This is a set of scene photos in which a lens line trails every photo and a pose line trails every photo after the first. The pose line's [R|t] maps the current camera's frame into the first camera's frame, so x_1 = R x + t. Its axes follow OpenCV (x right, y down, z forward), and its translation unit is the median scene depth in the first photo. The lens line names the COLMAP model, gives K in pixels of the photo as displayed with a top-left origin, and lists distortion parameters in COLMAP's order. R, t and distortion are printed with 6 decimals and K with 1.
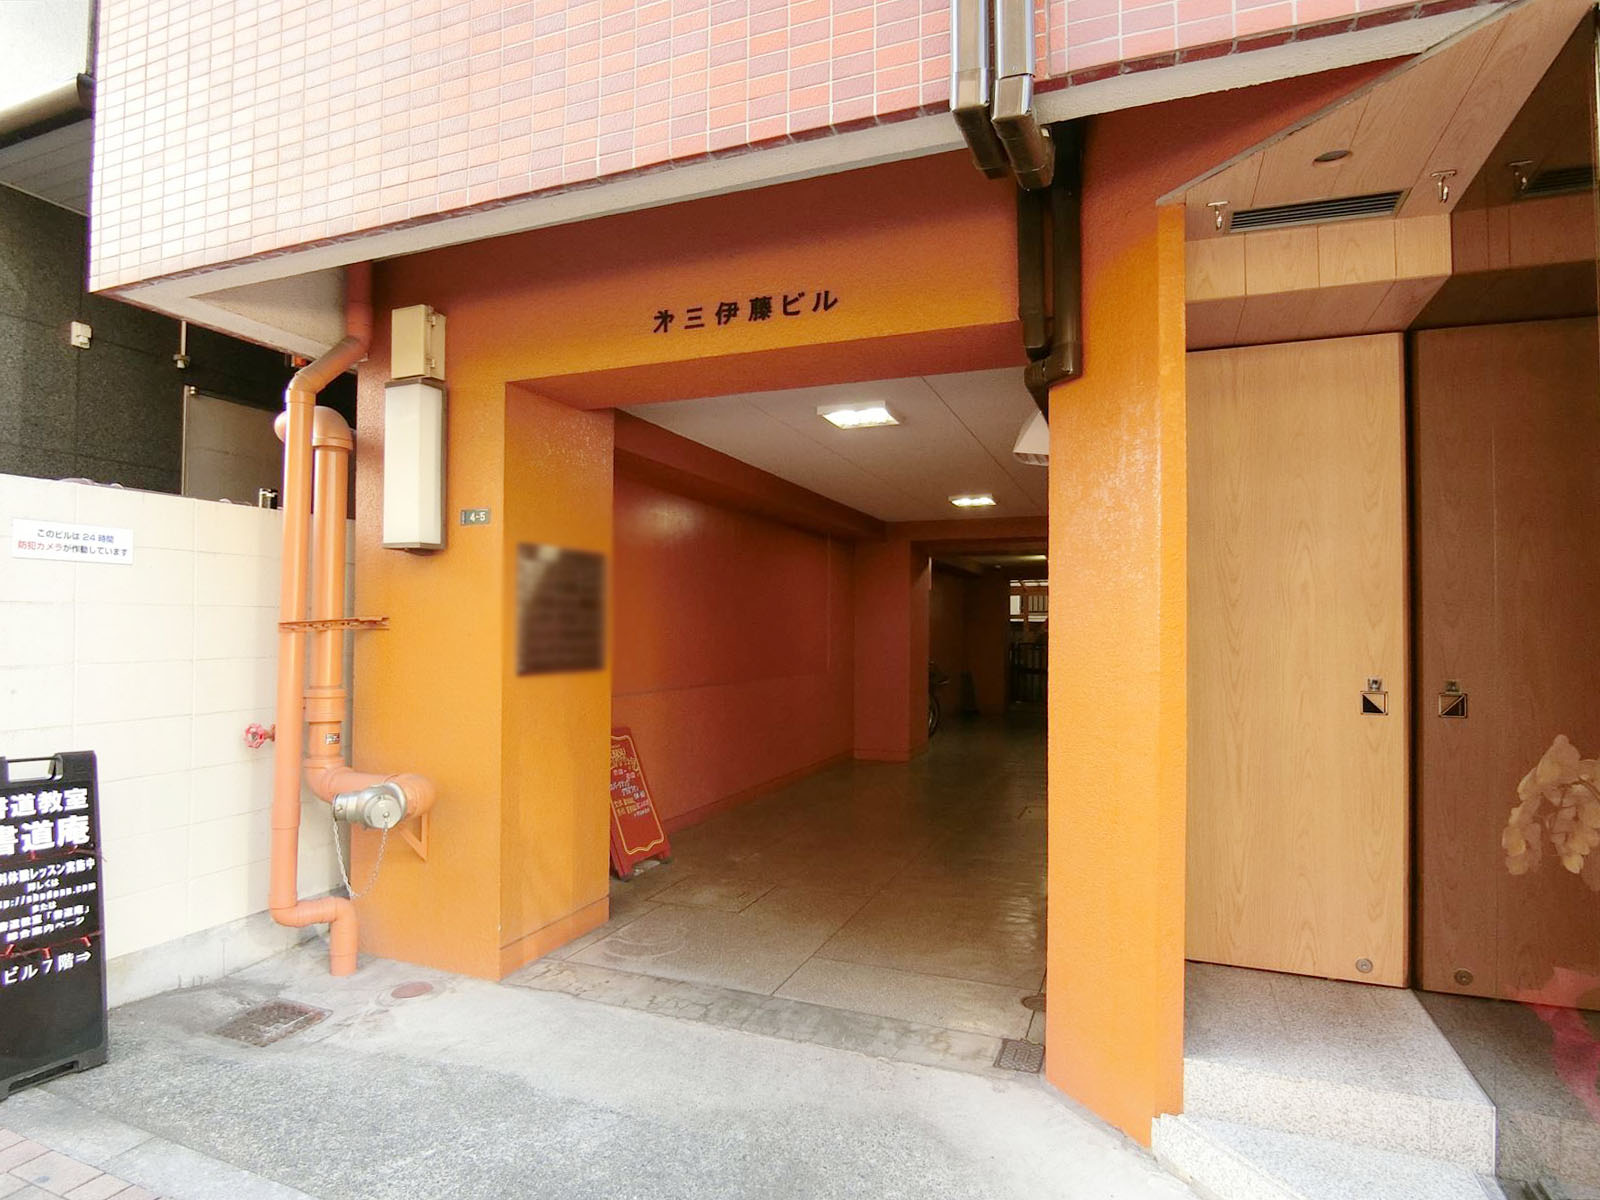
lens RADIAL K [[897.4, 0, 789.0], [0, 897.4, 607.1], [0, 0, 1]] dist [-0.005257, -0.003156]
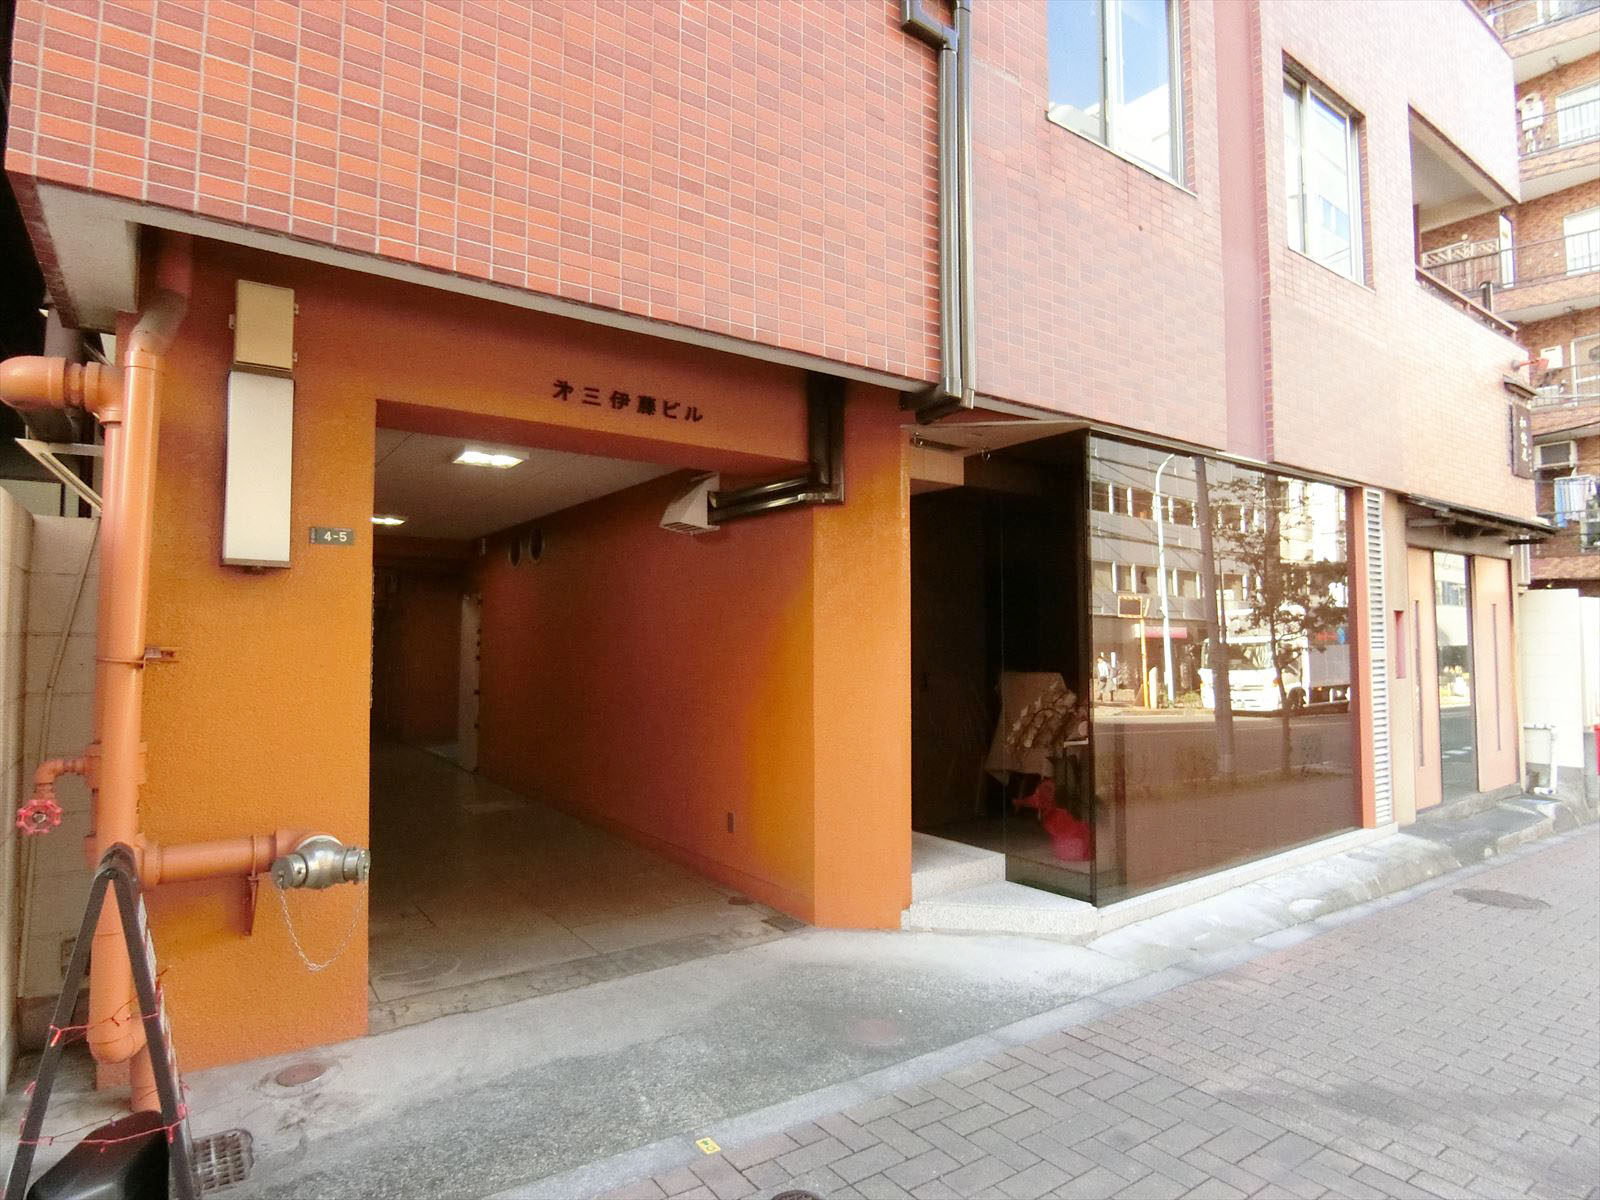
lens RADIAL K [[866.8, 0, 800.0], [0, 866.8, 600.0], [0, 0, 1]] dist [-0.001271, -0.012371]
pose [[0.541405, 0.033932, 0.840077, -0.932016], [-0.018121, 0.999424, -0.028690, -0.021726], [-0.840567, 0.000310, 0.541708, 0.139520]]
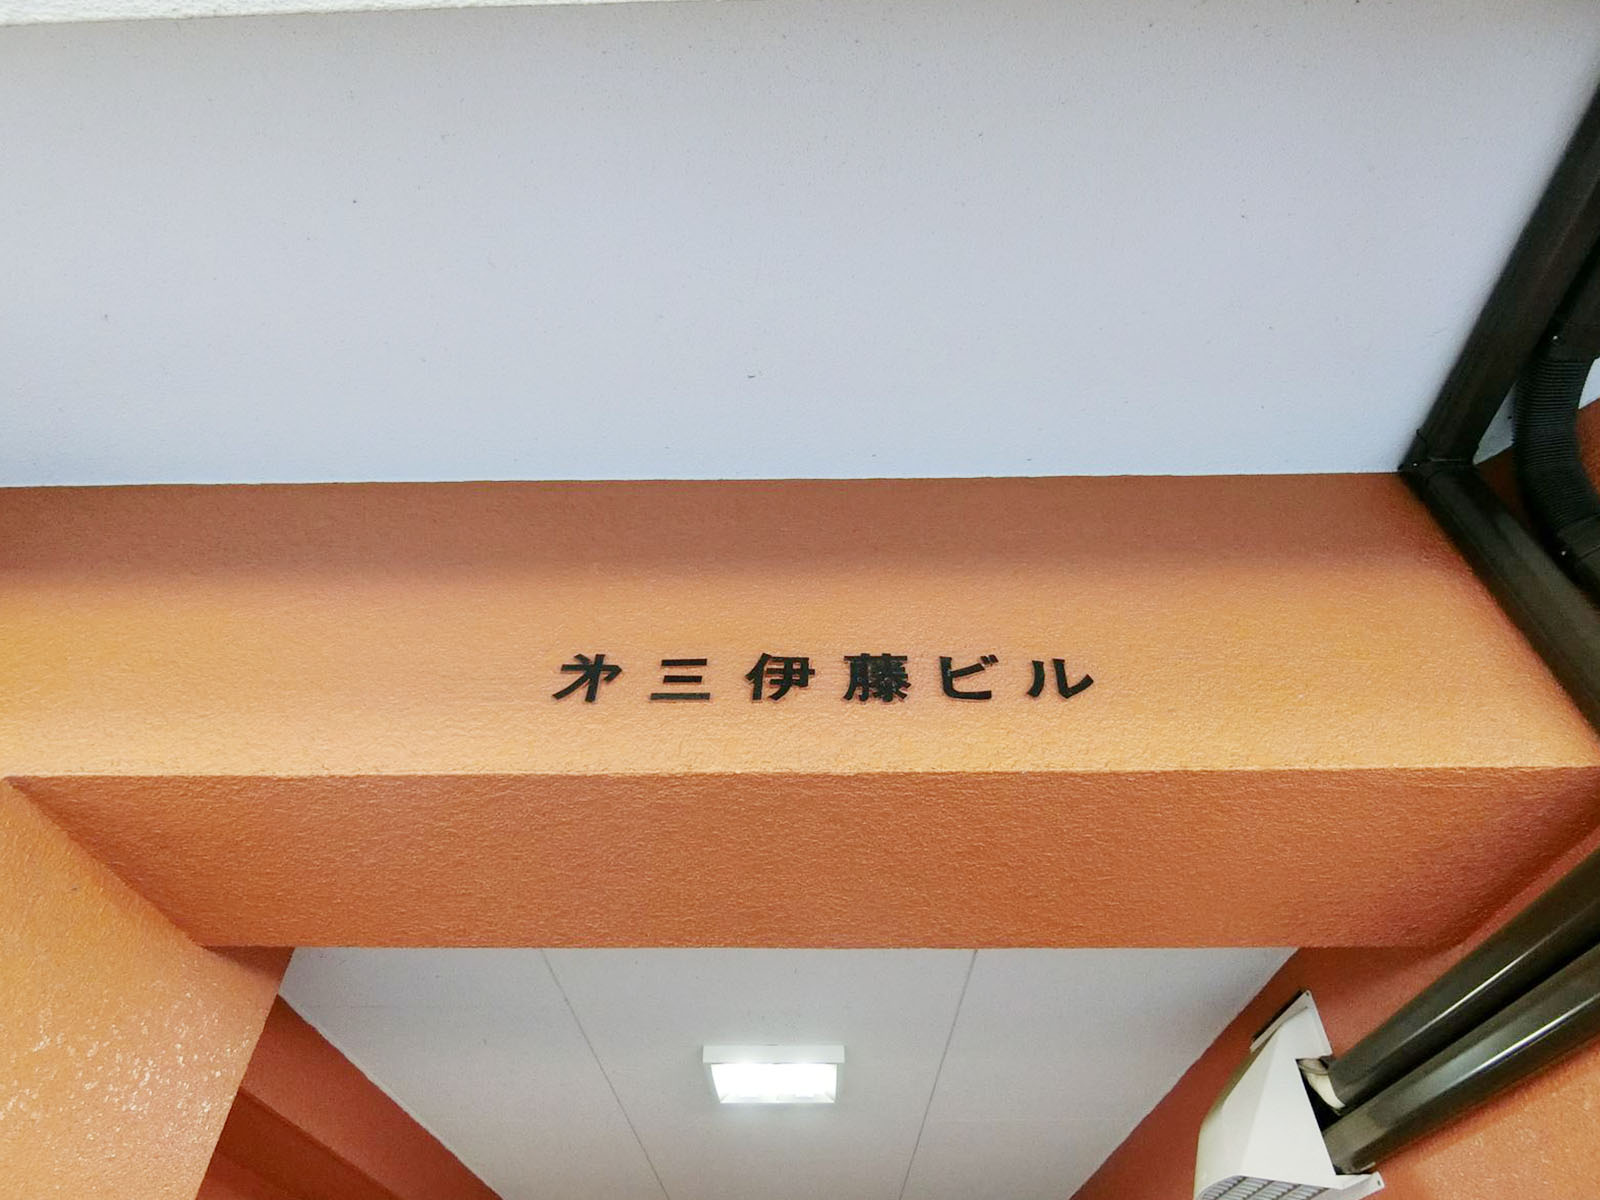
lens RADIAL K [[897.4, 0, 789.0], [0, 897.4, 607.1], [0, 0, 1]] dist [-0.005257, -0.003156]
pose [[0.935099, 0.247946, 0.253203, -0.167651], [-0.009947, 0.732567, -0.680622, -0.093546], [-0.354246, 0.633931, 0.687489, 0.720248]]
